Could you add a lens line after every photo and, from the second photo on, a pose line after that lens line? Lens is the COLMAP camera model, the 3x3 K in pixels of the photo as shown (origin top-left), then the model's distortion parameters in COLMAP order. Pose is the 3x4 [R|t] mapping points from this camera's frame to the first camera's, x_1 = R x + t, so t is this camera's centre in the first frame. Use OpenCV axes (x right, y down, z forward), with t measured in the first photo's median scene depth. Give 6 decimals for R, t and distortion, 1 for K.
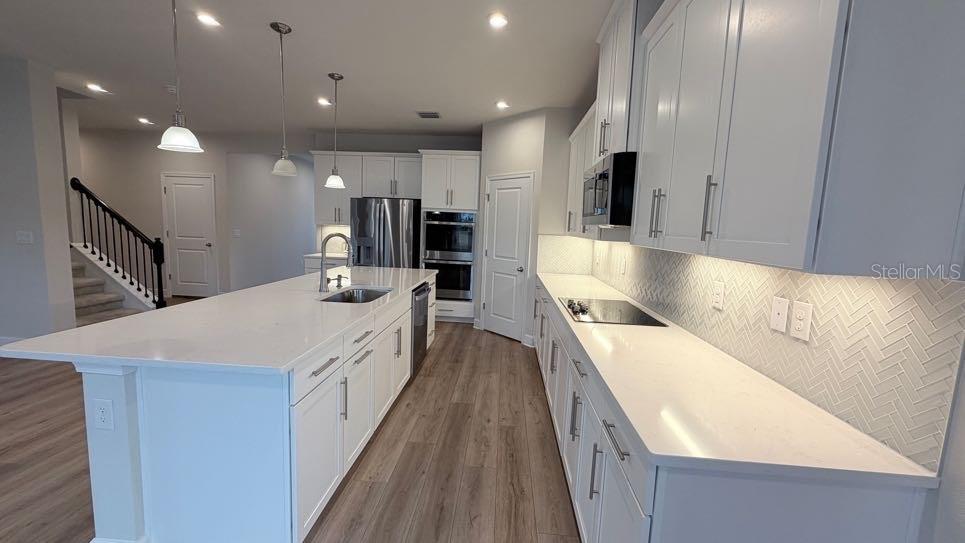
lens RADIAL K [[379.2, 0, 478.9], [0, 379.2, 270.1], [0, 0, 1]] dist [-0.003545, 0.000141]
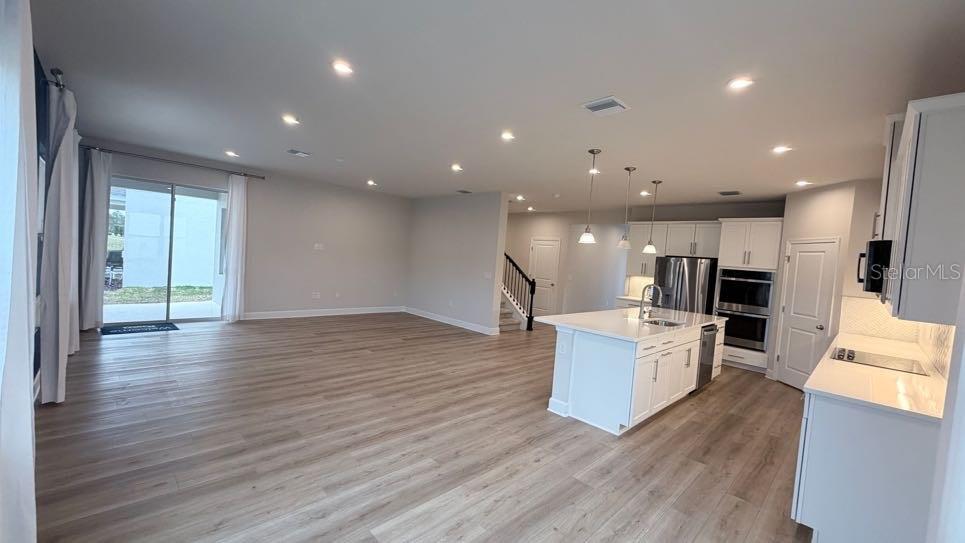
lens RADIAL K [[379.2, 0, 479.0], [0, 379.2, 272.3], [0, 0, 1]] dist [-0.003545, 0.000141]
pose [[0.746229, 0.044187, -0.664221, 0.086327], [-0.121559, 0.990063, -0.070703, 0.034171], [0.654496, 0.133503, 0.744185, -0.405677]]
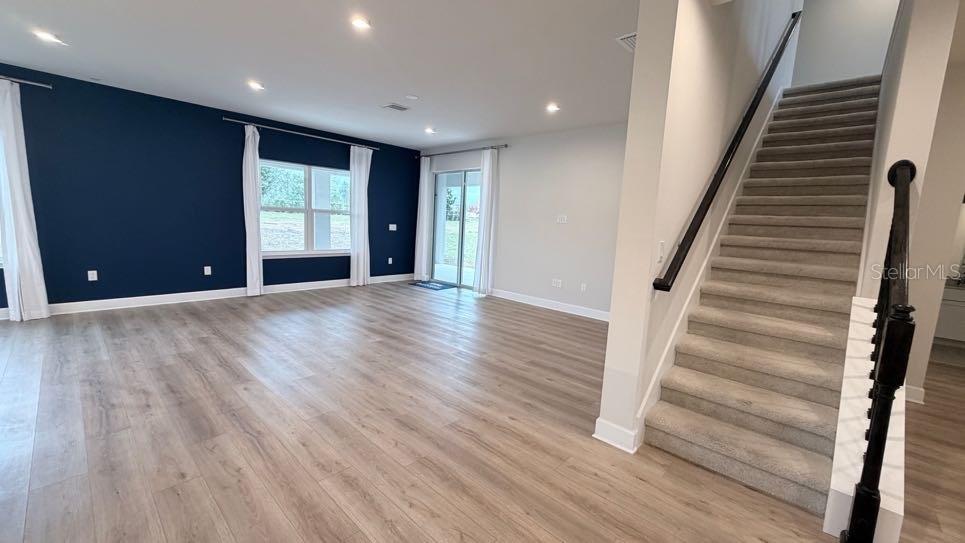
lens RADIAL K [[379.2, 0, 478.6], [0, 379.2, 276.2], [0, 0, 1]] dist [-0.003545, 0.000141]
pose [[-0.627596, 0.044580, -0.777262, -0.360723], [-0.158303, 0.970196, 0.183466, -0.101029], [0.762275, 0.238185, -0.601834, 0.849179]]
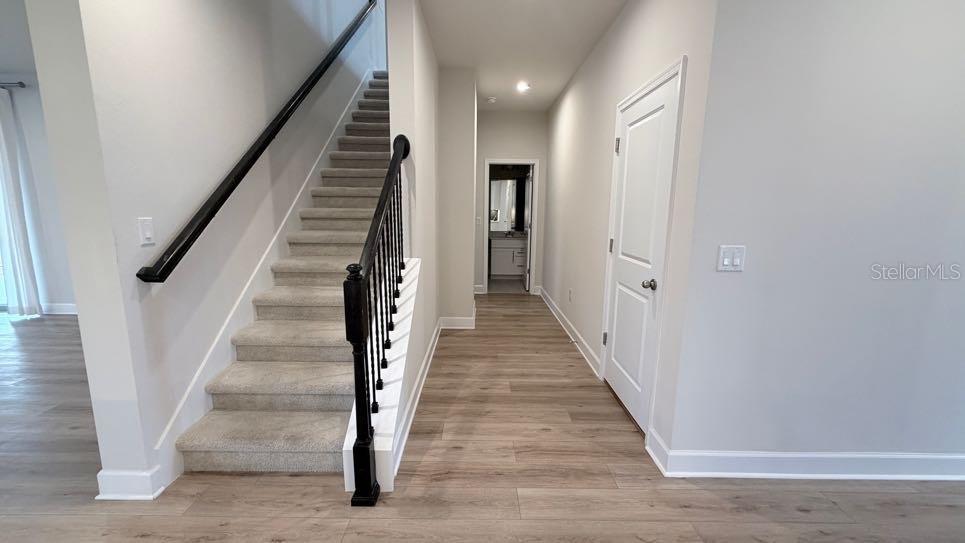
lens RADIAL K [[379.2, 0, 482.4], [0, 379.2, 272.1], [0, 0, 1]] dist [-0.003545, 0.000141]
pose [[0.074473, 0.128484, -0.988911, -0.484984], [-0.121033, 0.985499, 0.118926, -0.123111], [0.989851, 0.110834, 0.088944, 1.015059]]
